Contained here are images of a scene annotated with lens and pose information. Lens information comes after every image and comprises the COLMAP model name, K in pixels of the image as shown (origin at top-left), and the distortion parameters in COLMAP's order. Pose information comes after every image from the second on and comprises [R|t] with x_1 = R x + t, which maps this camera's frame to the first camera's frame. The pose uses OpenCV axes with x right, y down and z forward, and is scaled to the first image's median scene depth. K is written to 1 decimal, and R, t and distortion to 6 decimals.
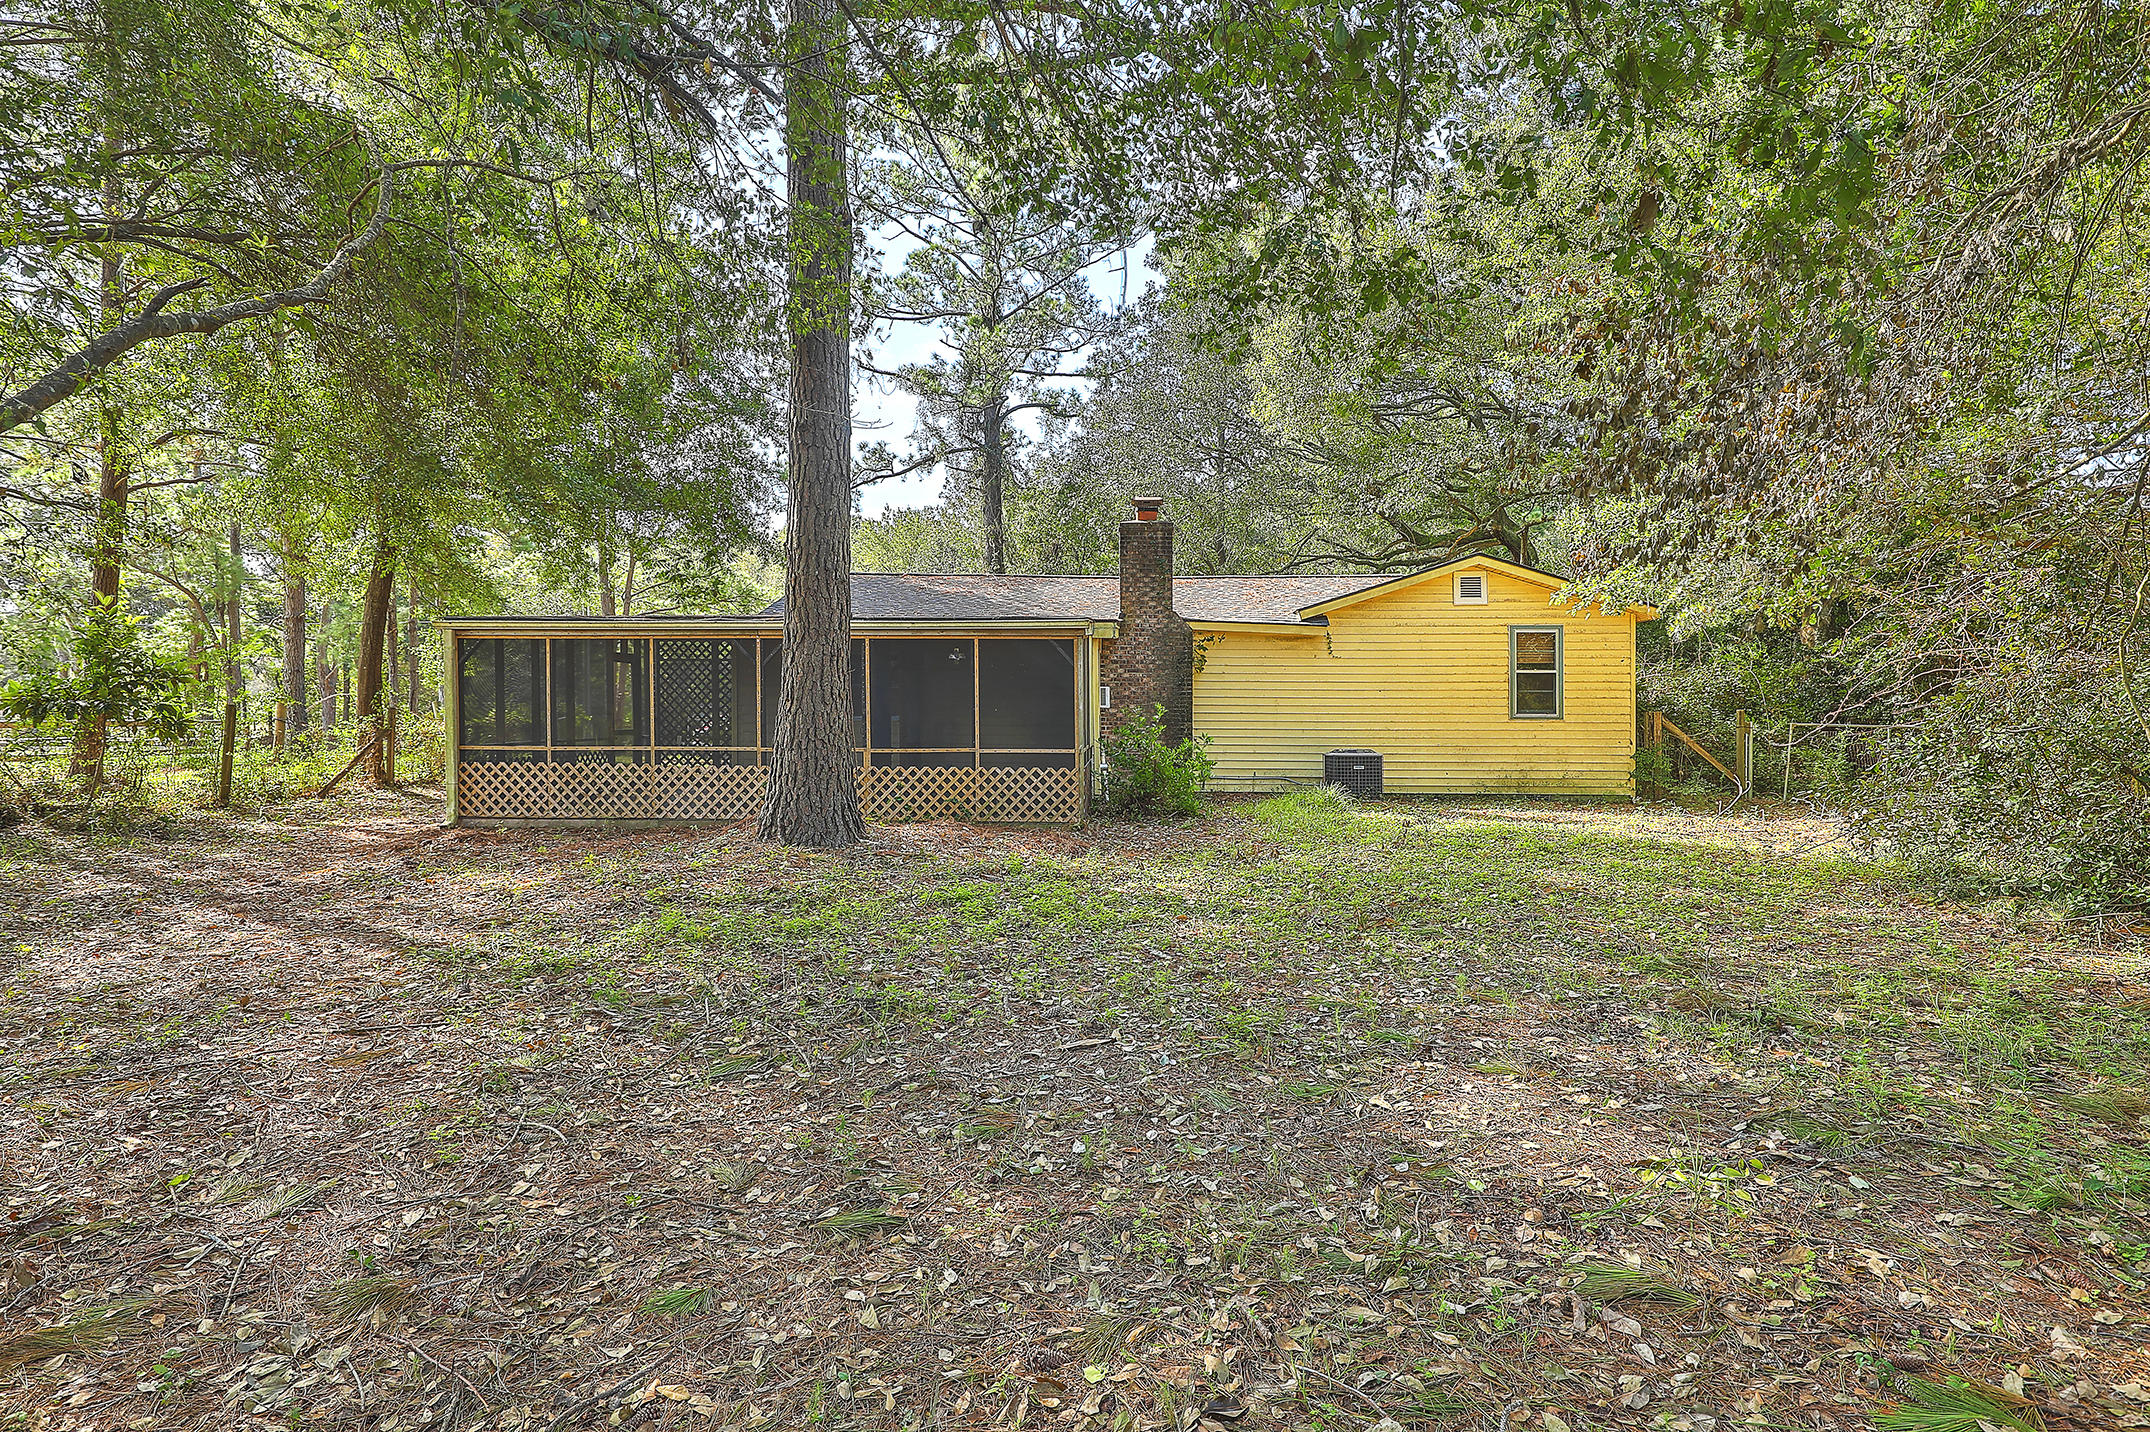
lens RADIAL K [[1164.1, 0, 1070.3], [0, 1164.1, 686.3], [0, 0, 1]] dist [0.141679, -0.000040]
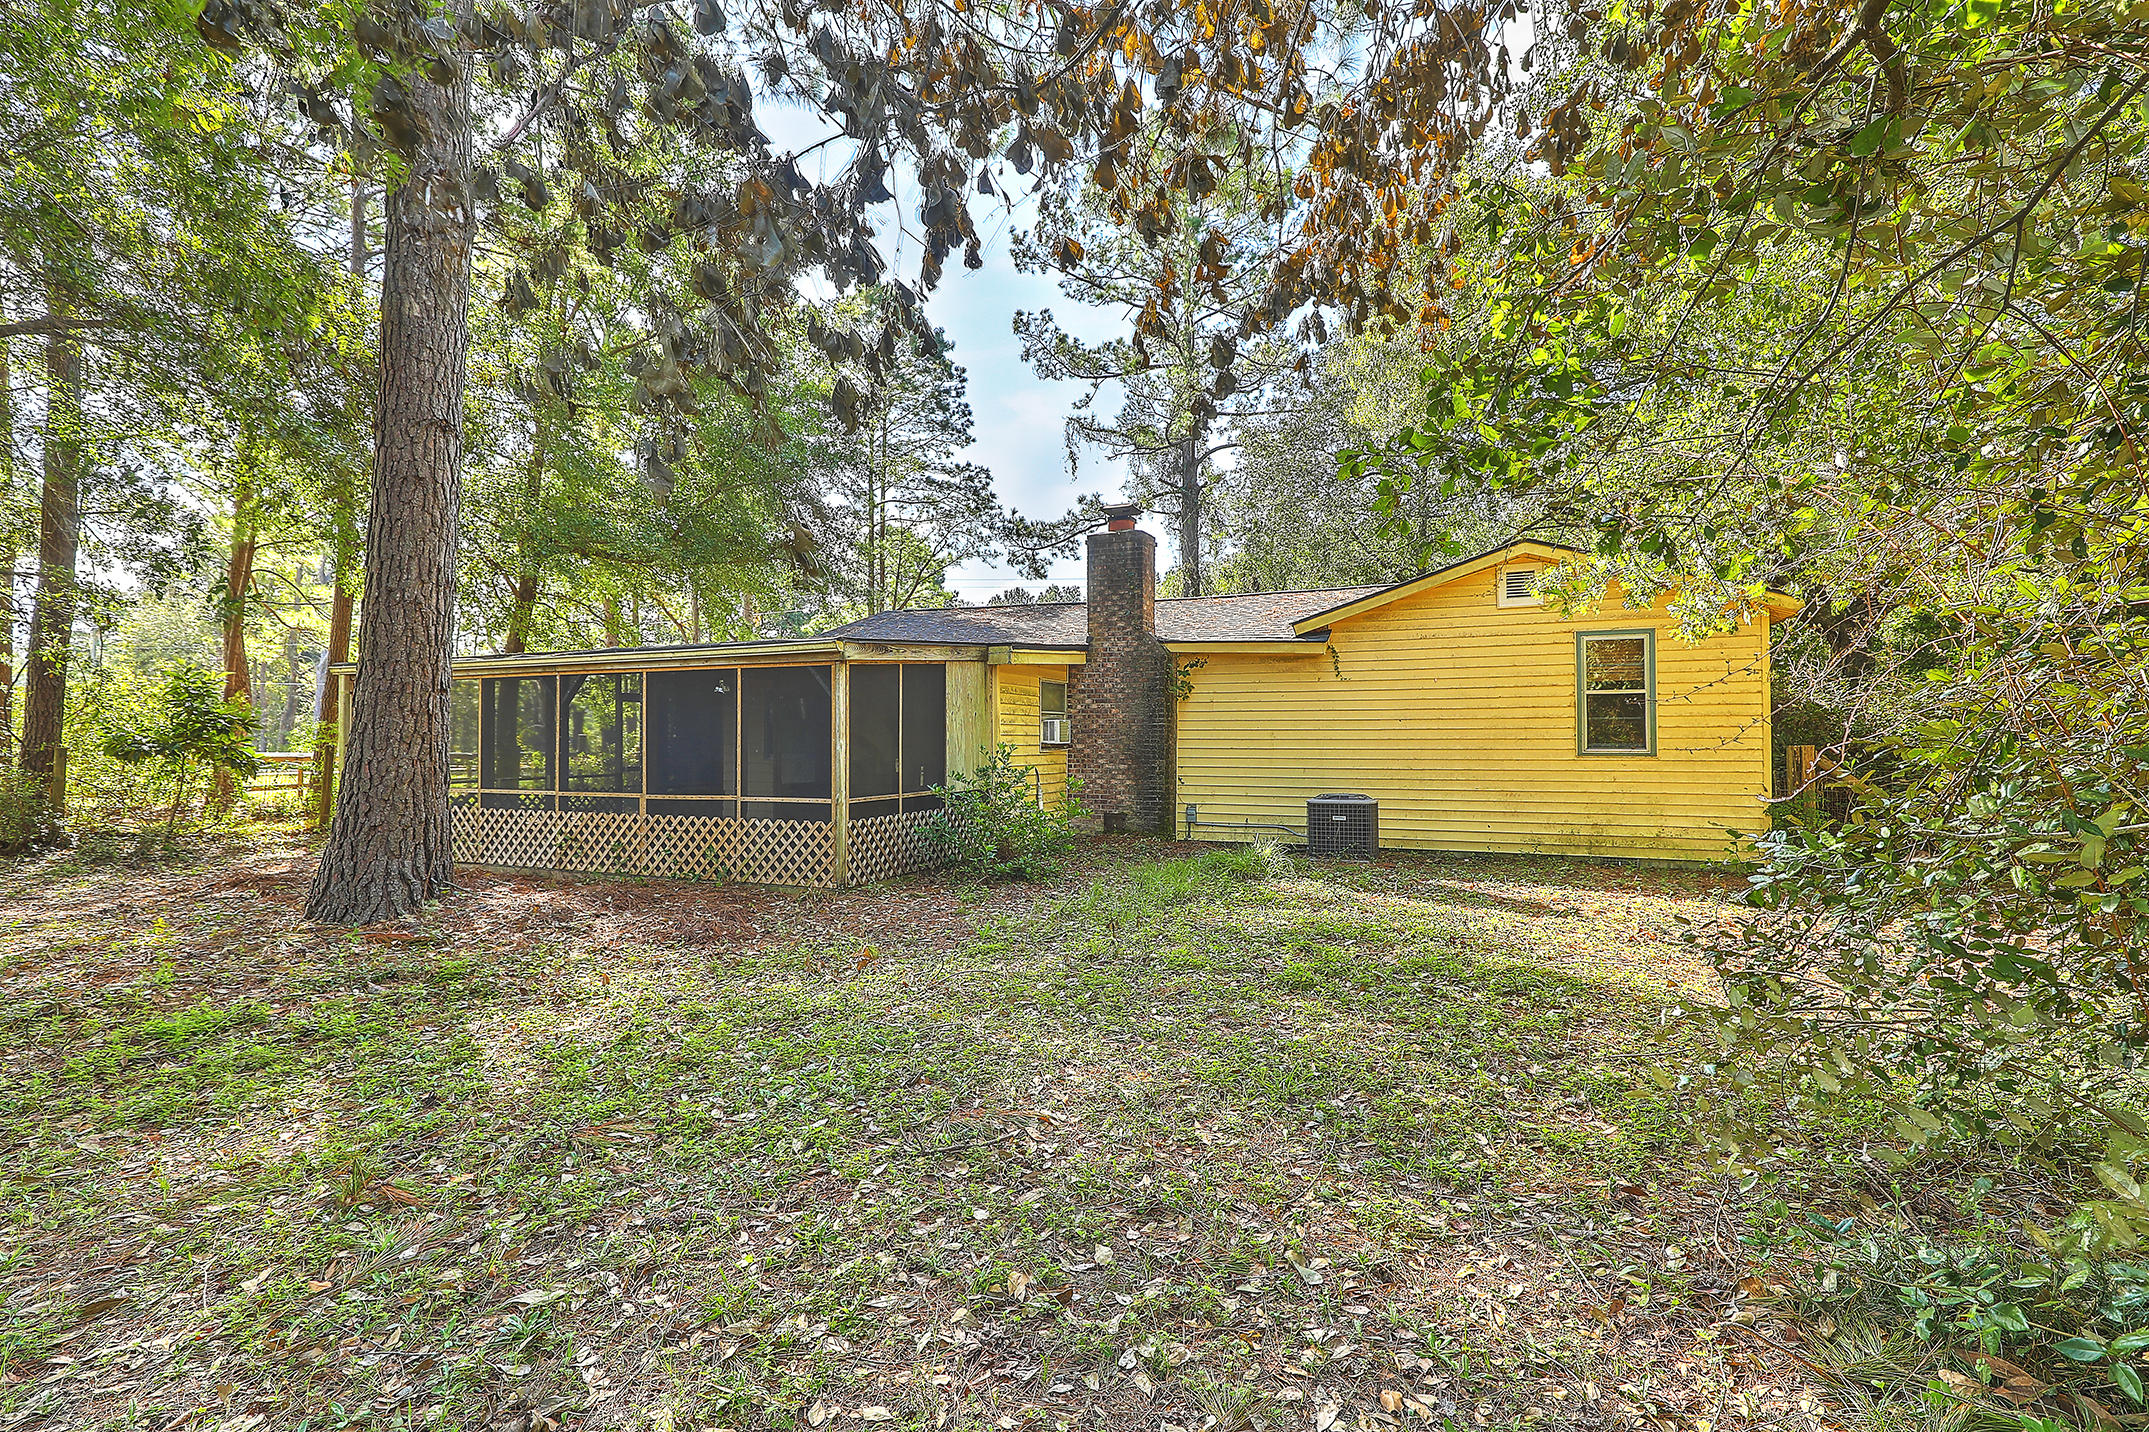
lens RADIAL K [[977.7, 0, 1074.5], [0, 977.7, 716.0], [0, 0, 1]] dist [0.085623, 0.000056]
pose [[0.937530, -0.012708, -0.347673, 0.295714], [0.012491, 0.999918, -0.002866, 0.000046], [0.347681, -0.001656, 0.937611, 0.298218]]
